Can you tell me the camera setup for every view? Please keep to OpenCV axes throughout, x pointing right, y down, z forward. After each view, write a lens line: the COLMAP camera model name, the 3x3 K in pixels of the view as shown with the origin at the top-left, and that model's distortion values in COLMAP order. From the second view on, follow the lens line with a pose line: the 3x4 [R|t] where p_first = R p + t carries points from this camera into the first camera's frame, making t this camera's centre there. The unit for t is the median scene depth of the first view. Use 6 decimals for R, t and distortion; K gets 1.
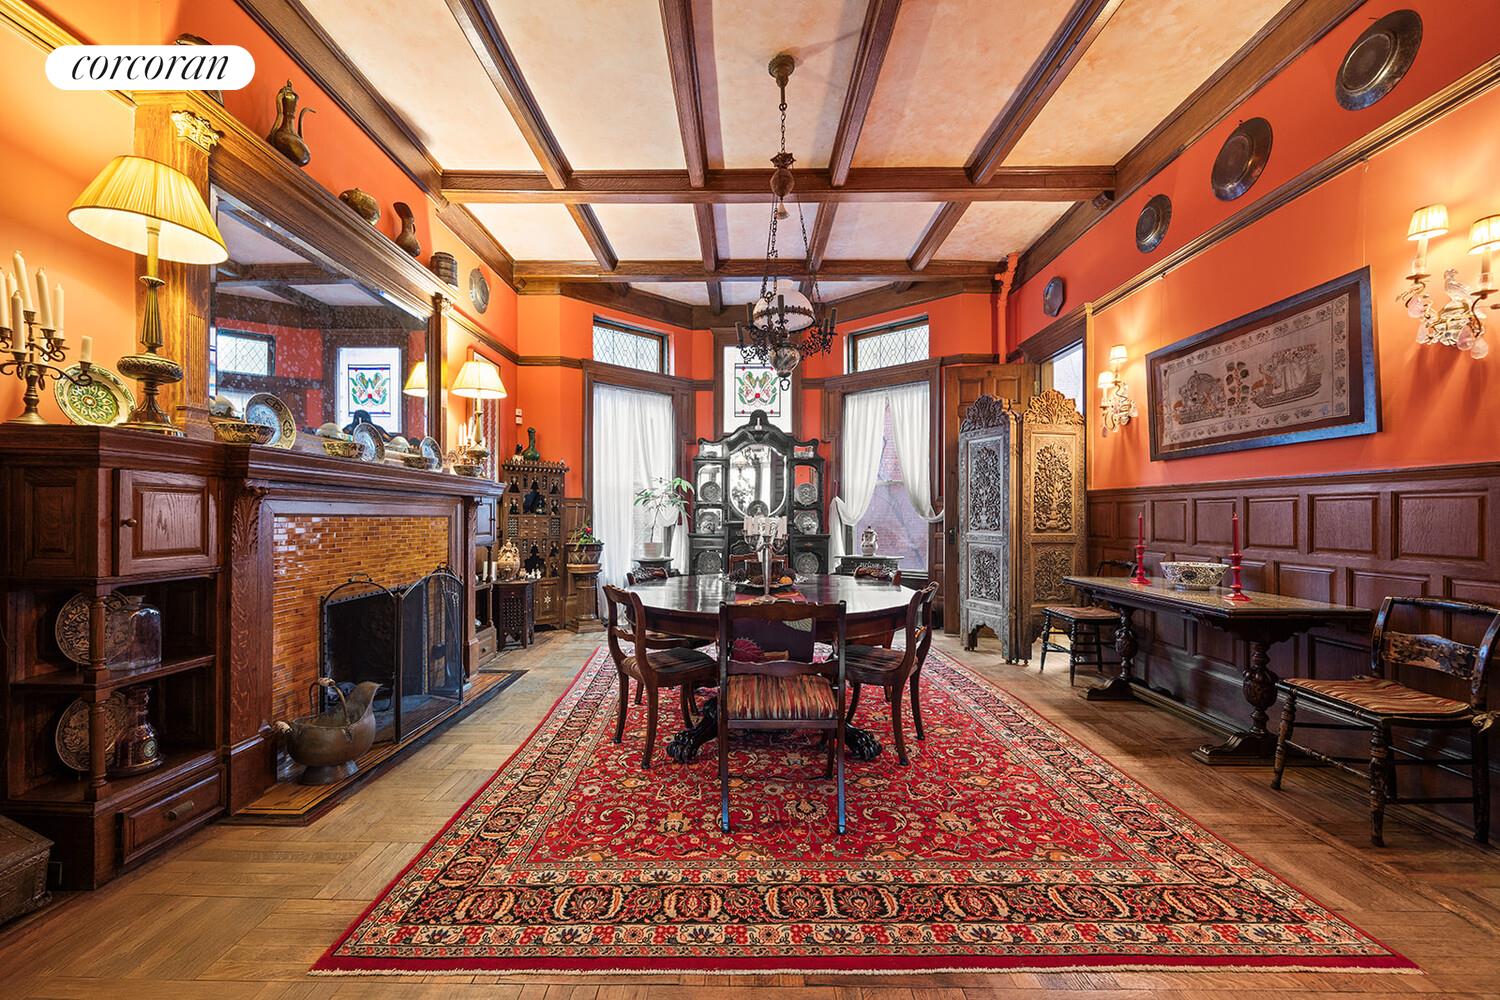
lens RADIAL K [[593.4, 0, 742.0], [0, 593.4, 511.1], [0, 0, 1]] dist [-0.001839, 0.000294]
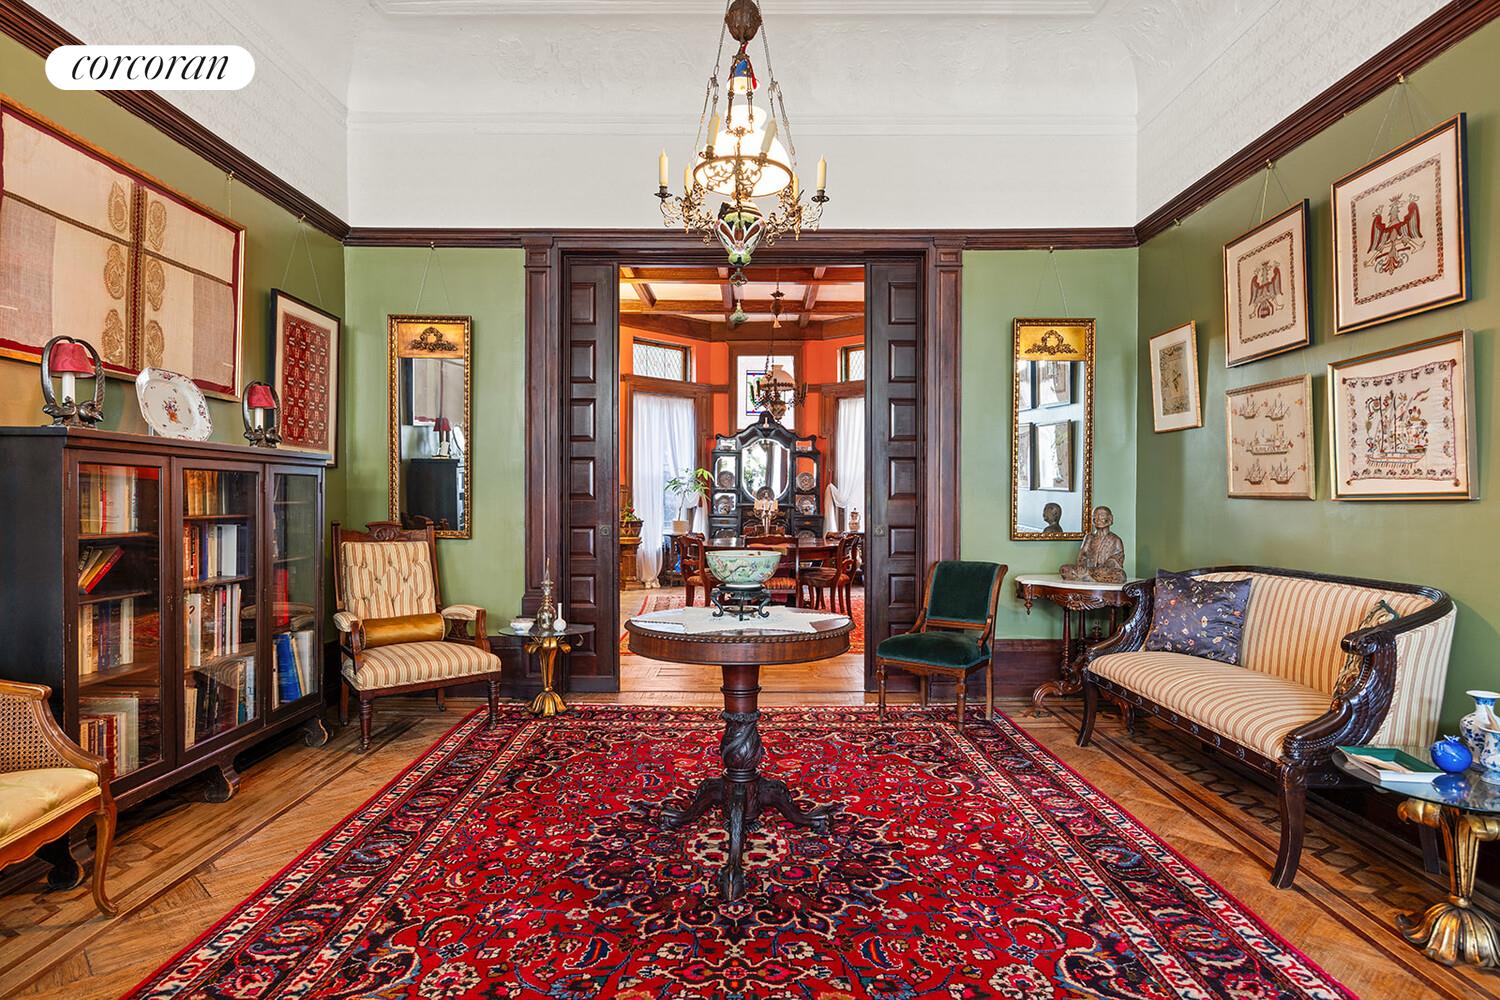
lens RADIAL K [[822.9, 0, 746.5], [0, 822.9, 502.4], [0, 0, 1]] dist [0.000734, 0.000264]
pose [[0.999990, 0.002363, -0.003913, -0.005503], [-0.002331, 0.999963, 0.008323, 0.000413], [0.003933, -0.008314, 0.999958, -0.672966]]
